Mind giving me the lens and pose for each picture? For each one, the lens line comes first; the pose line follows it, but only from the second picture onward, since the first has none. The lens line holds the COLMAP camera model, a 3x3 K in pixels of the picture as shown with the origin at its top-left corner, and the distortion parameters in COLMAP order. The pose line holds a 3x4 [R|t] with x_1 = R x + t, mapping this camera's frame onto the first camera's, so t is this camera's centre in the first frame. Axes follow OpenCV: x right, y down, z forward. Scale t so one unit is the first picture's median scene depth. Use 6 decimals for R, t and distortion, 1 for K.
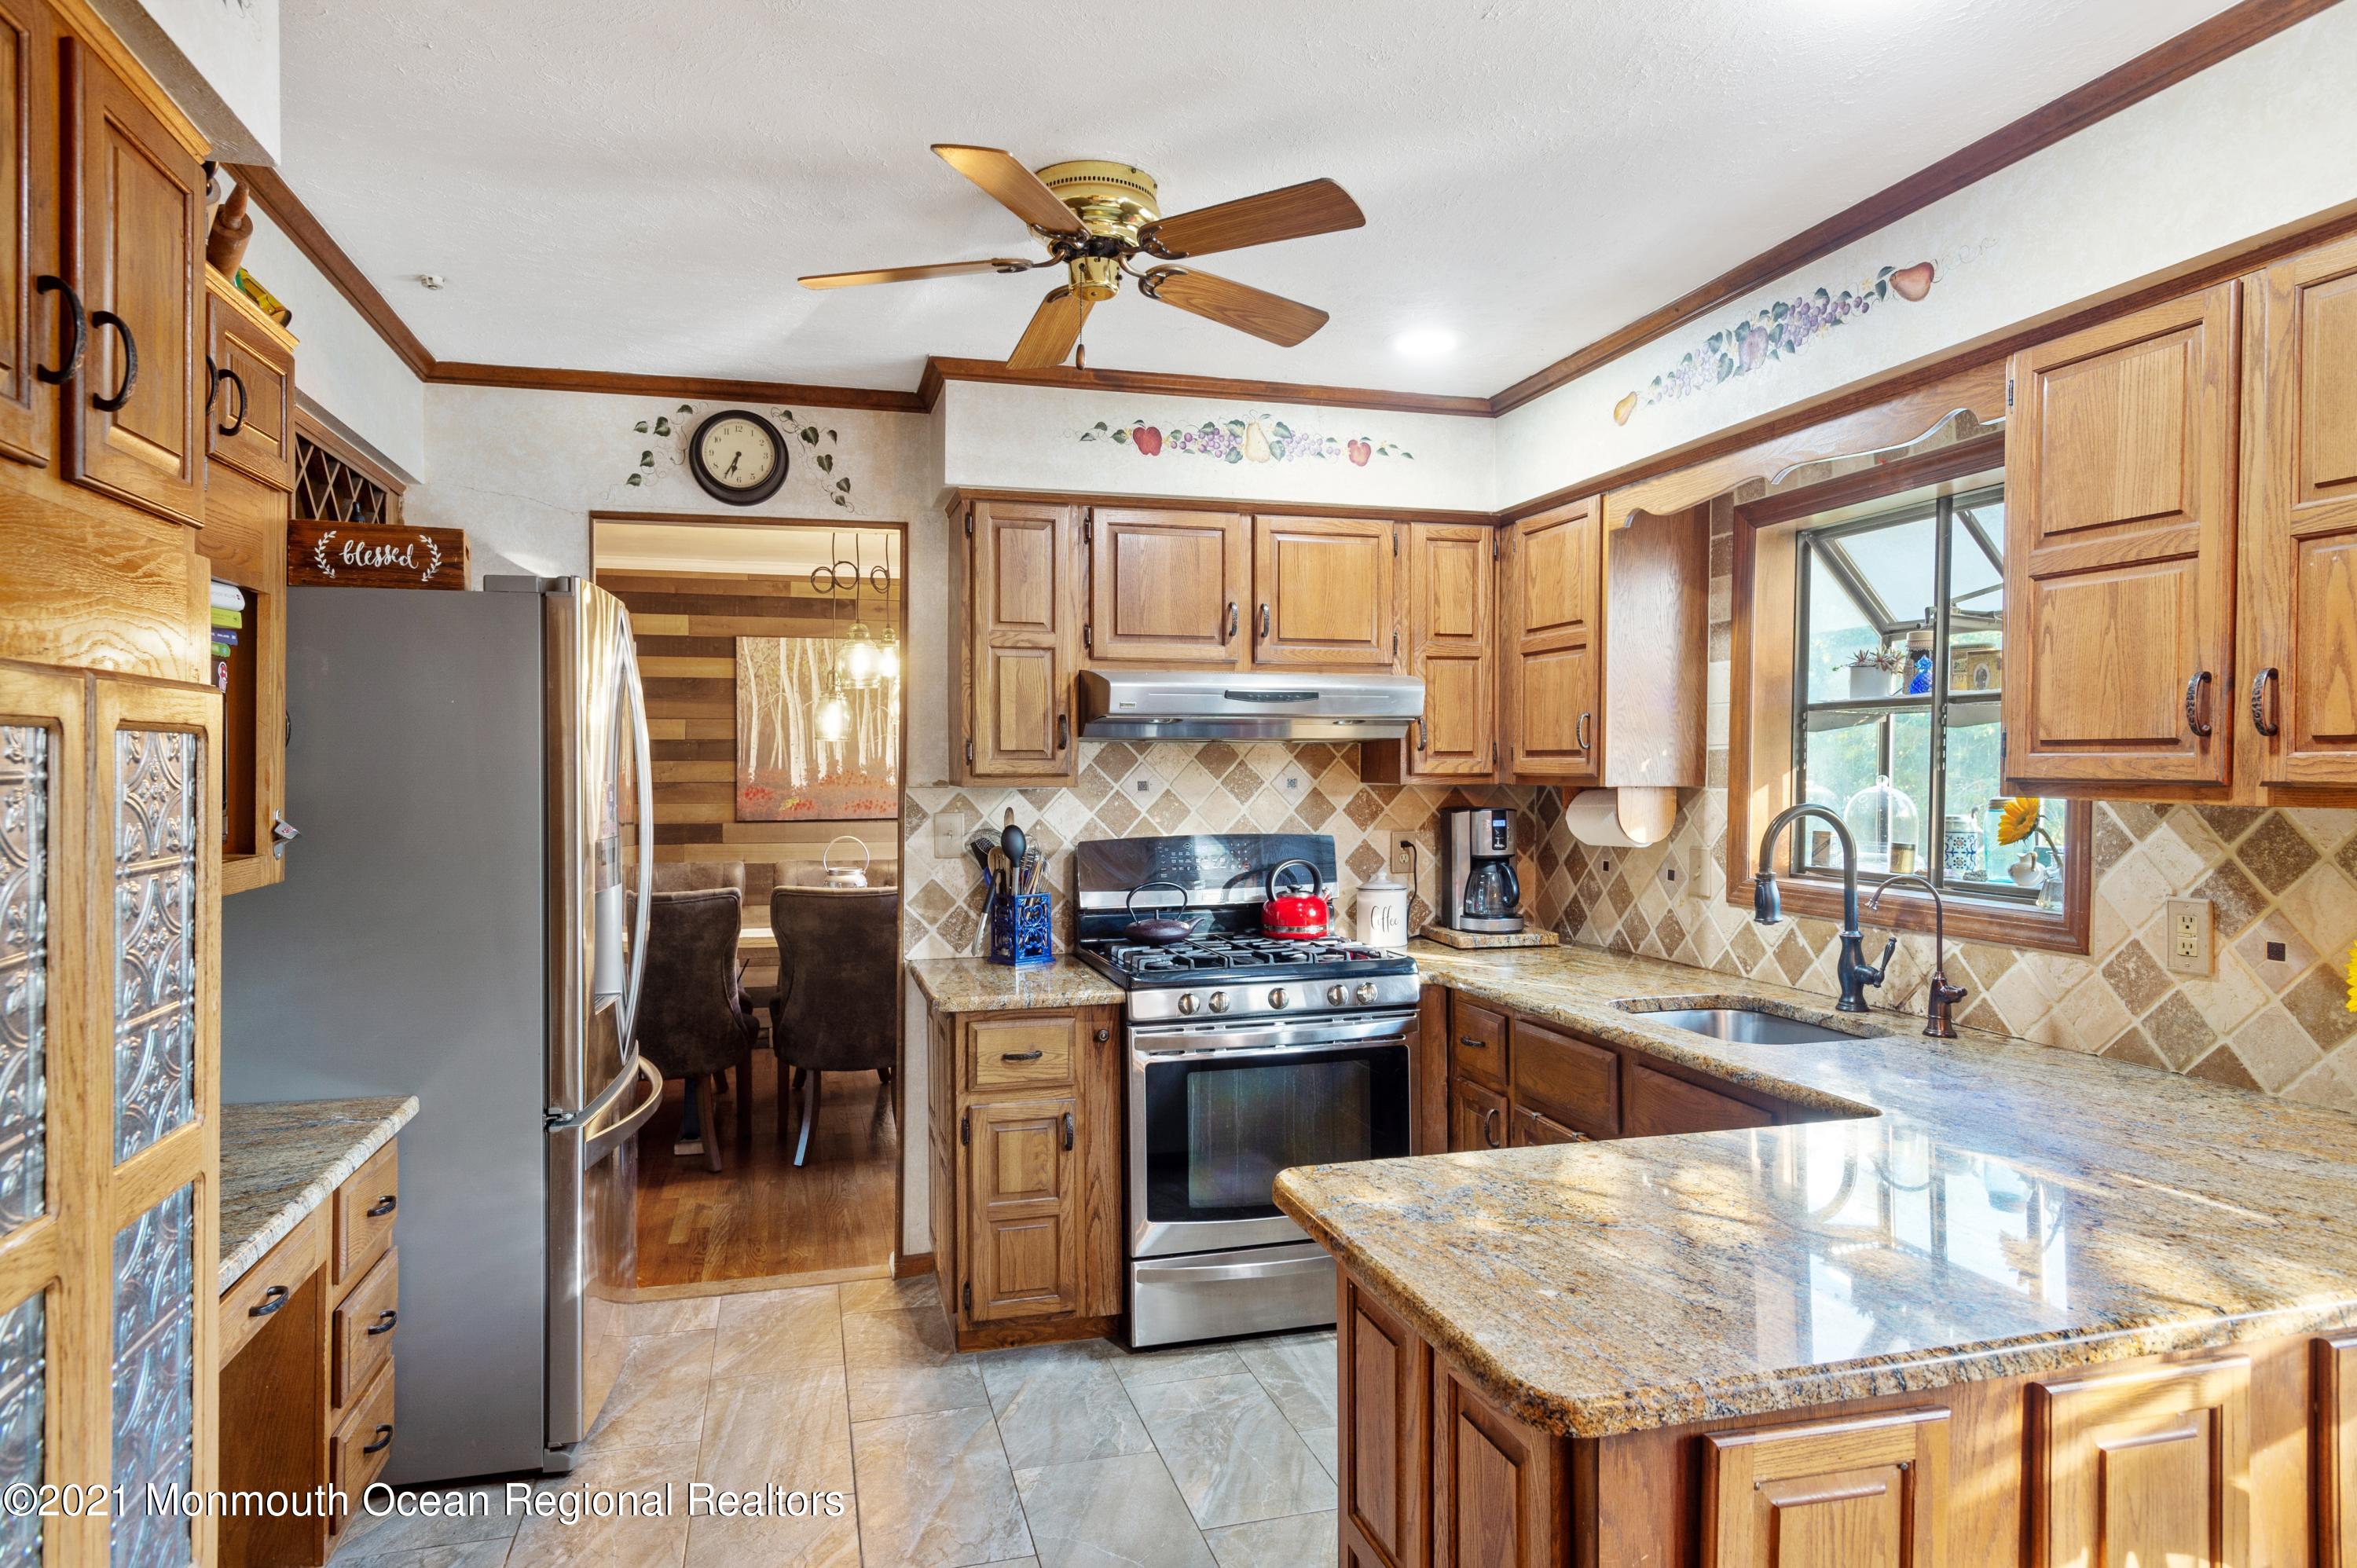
lens RADIAL K [[1384.6, 0, 1165.1], [0, 1384.6, 776.0], [0, 0, 1]] dist [0.018189, -0.012278]
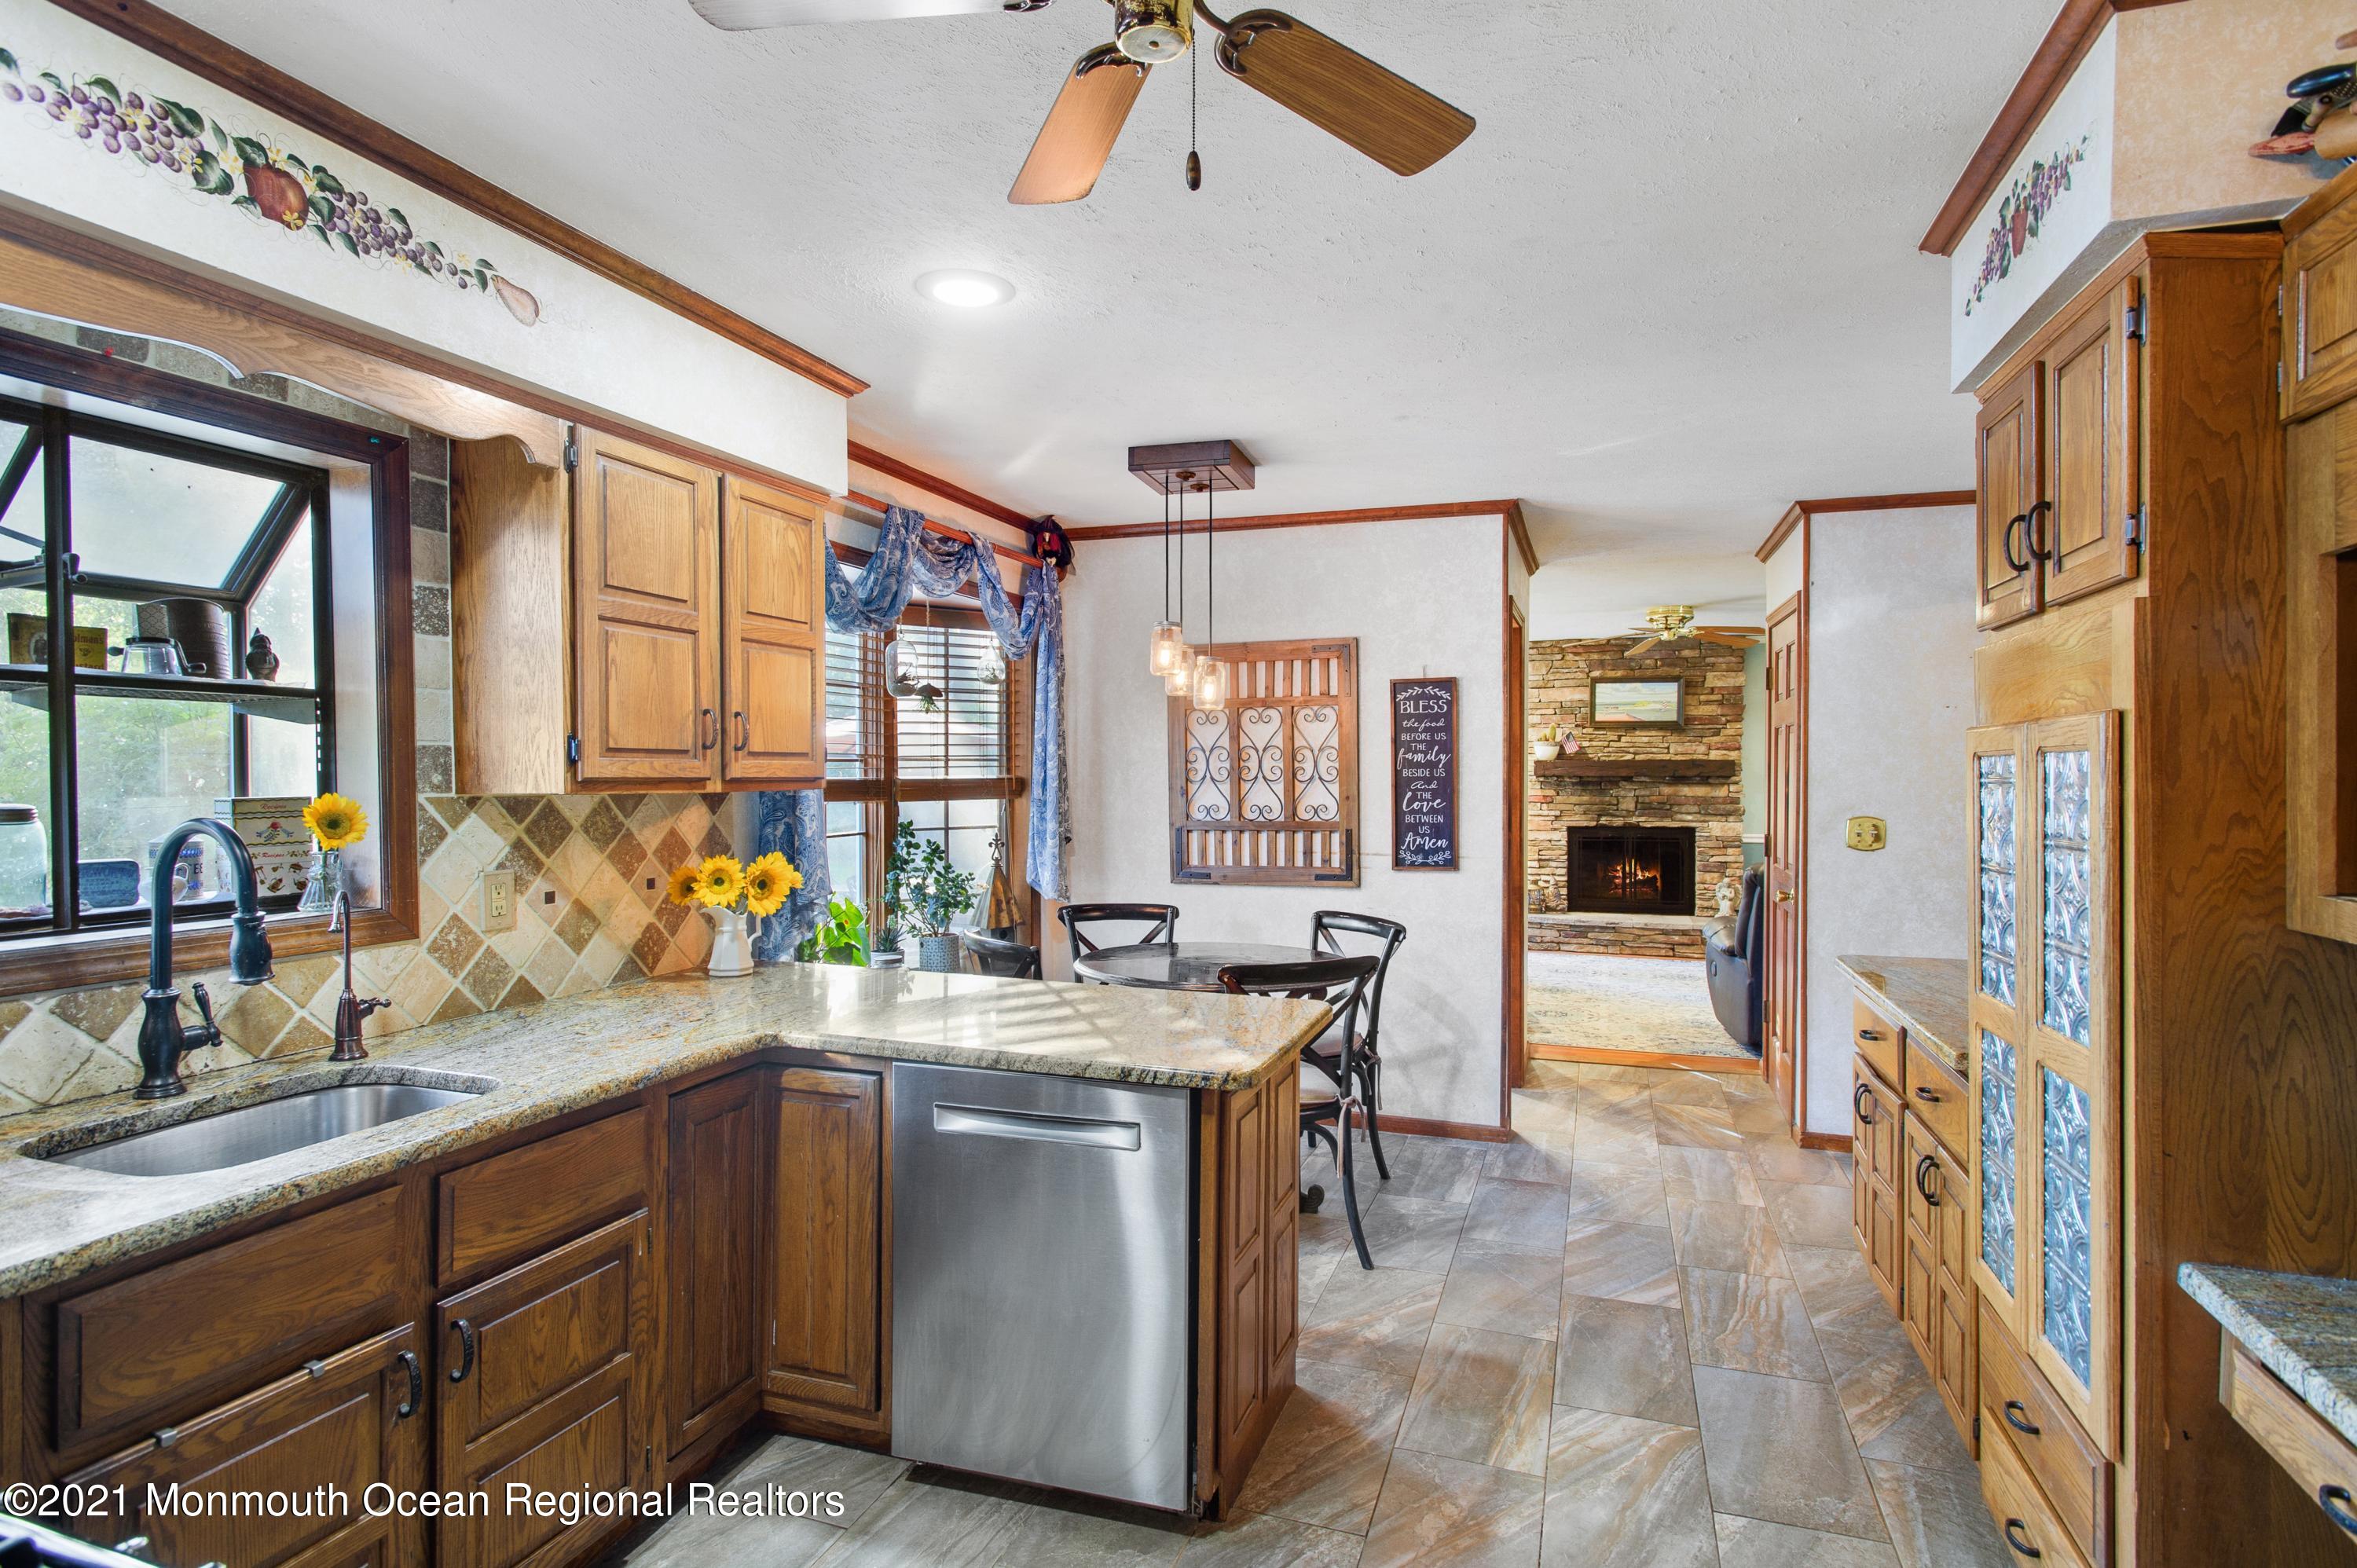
lens RADIAL K [[1217.8, 0, 1165.3], [0, 1217.8, 786.2], [0, 0, 1]] dist [0.009585, -0.001000]
pose [[-0.819060, -0.011163, 0.573600, -0.309143], [0.000520, 0.999796, 0.020199, -0.009238], [-0.573708, 0.016843, -0.818887, 1.182813]]
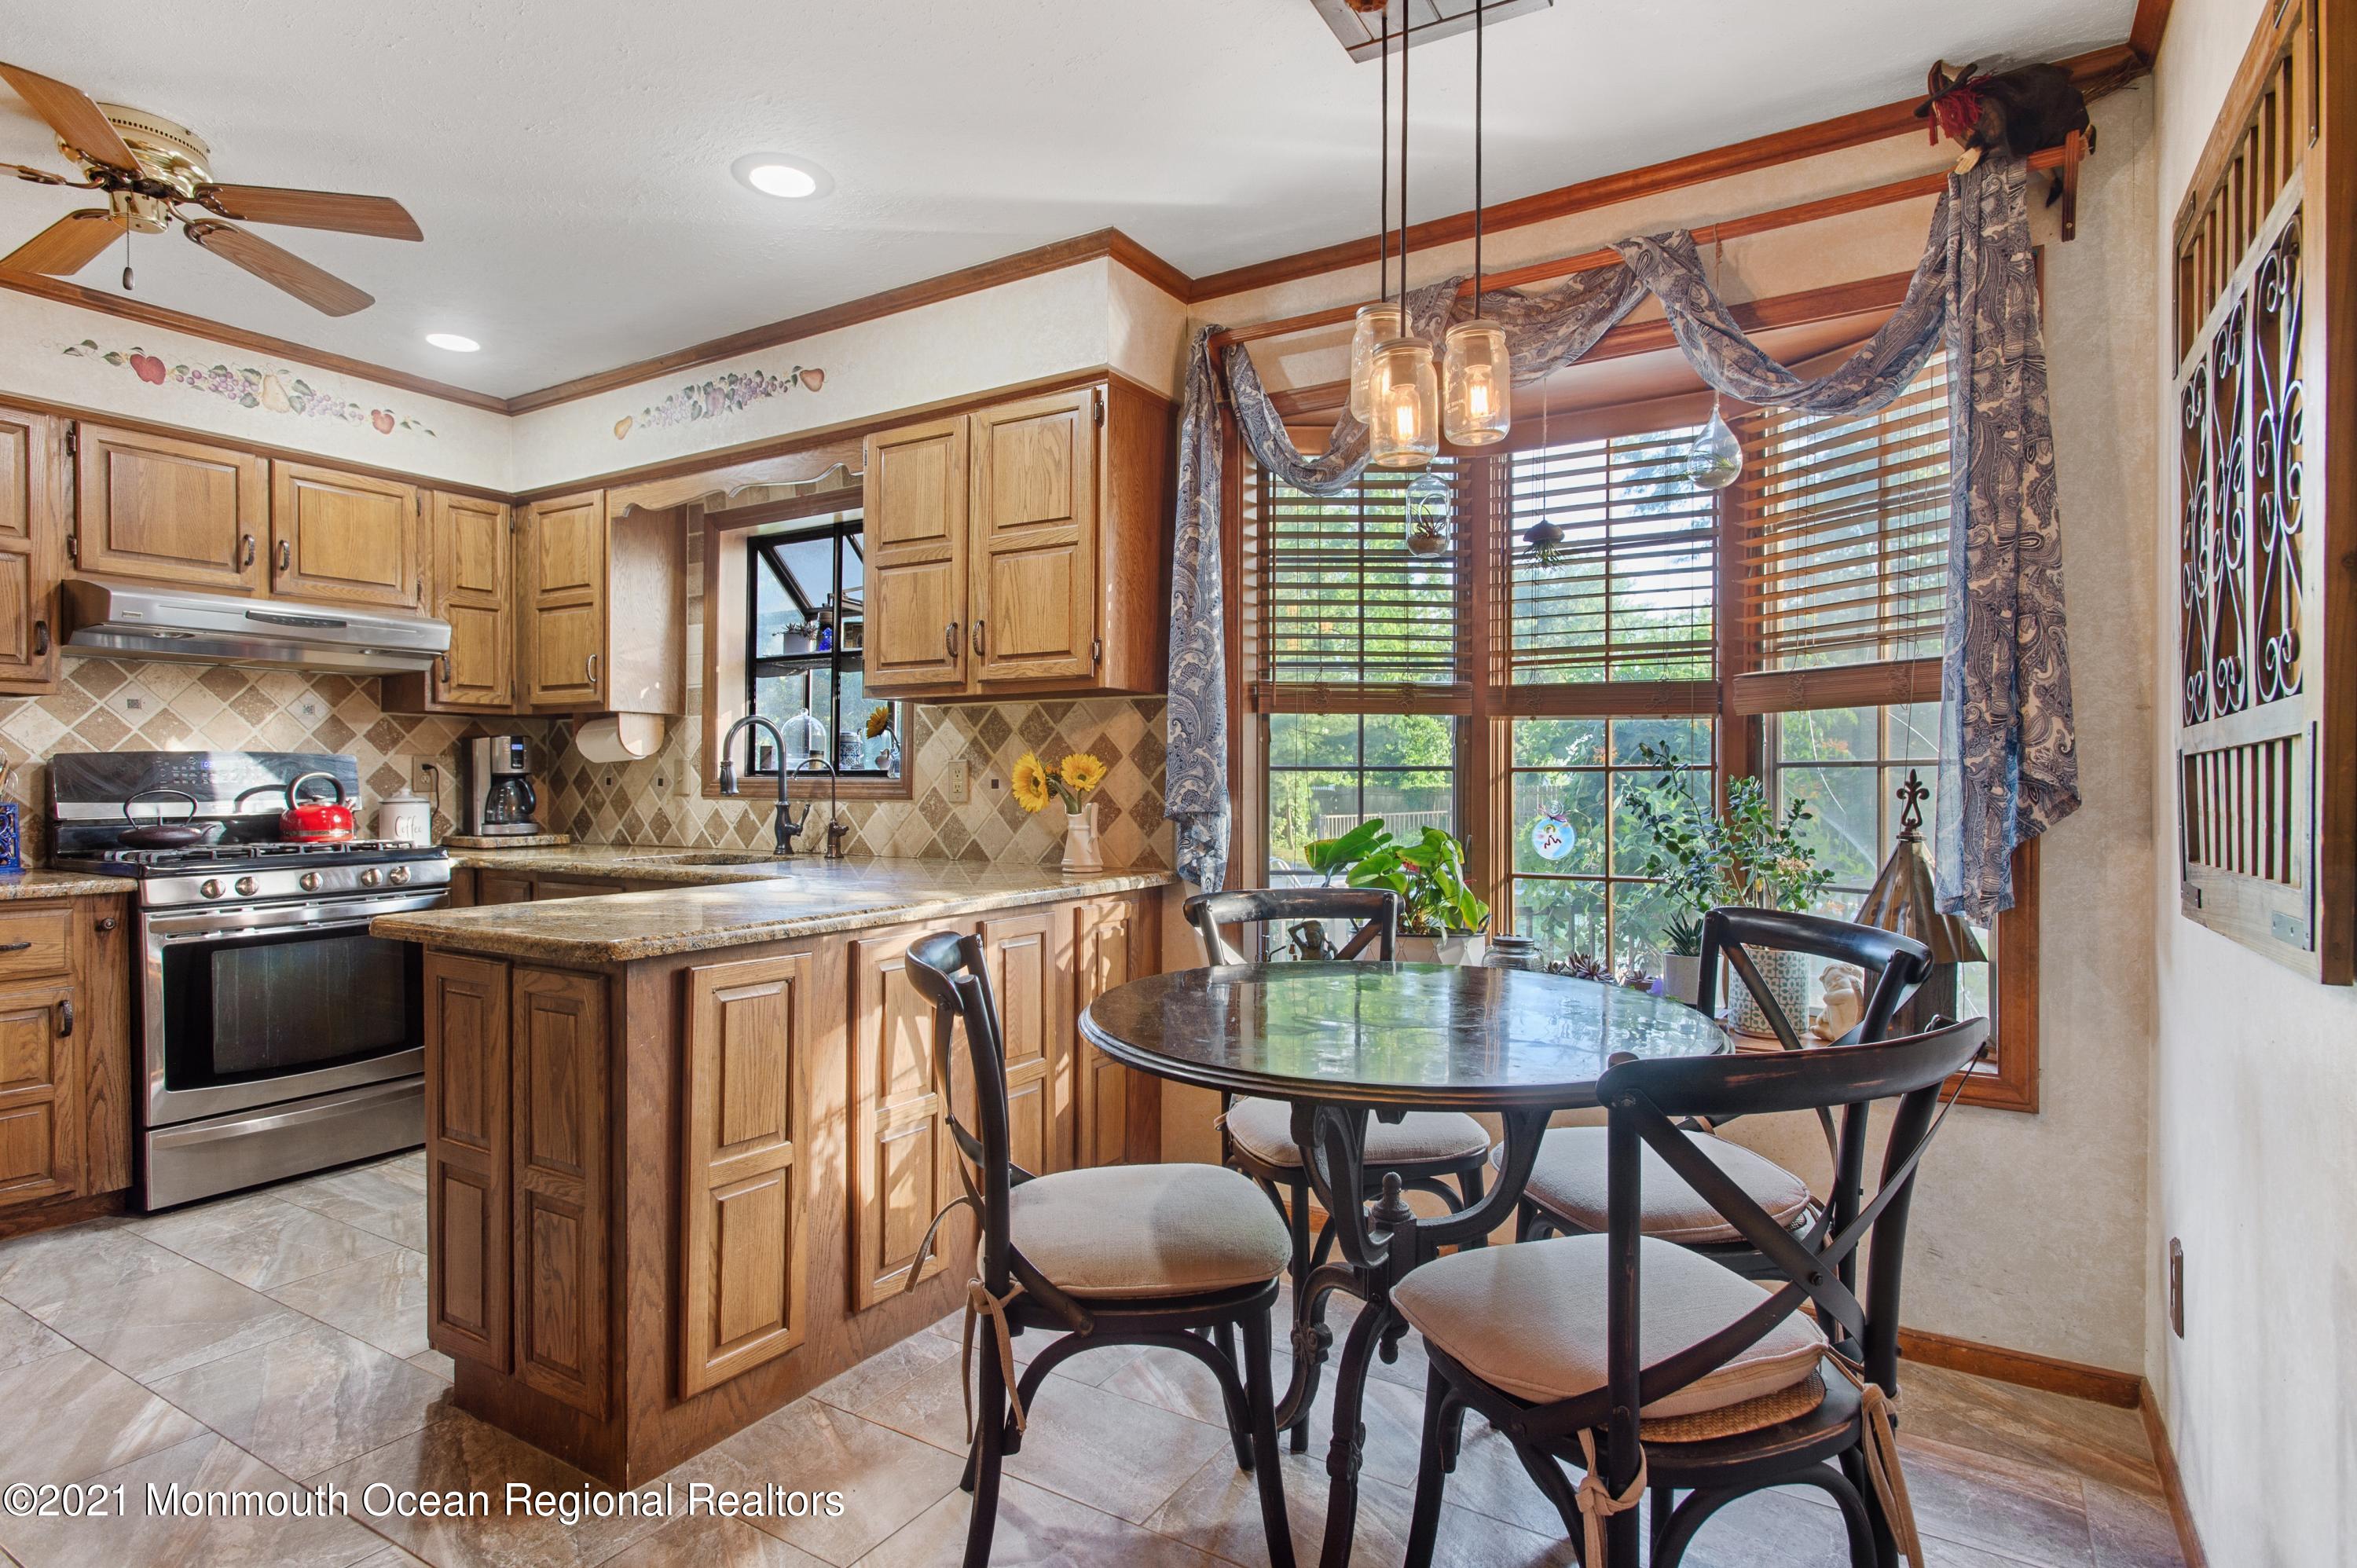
lens RADIAL K [[1217.8, 0, 1180.0], [0, 1217.8, 780.8], [0, 0, 1]] dist [0.009585, -0.001000]
pose [[0.727387, -0.003830, 0.686217, -0.095959], [0.006829, 0.999975, -0.001657, 0.089928], [-0.686194, 0.005892, 0.727395, -0.246230]]
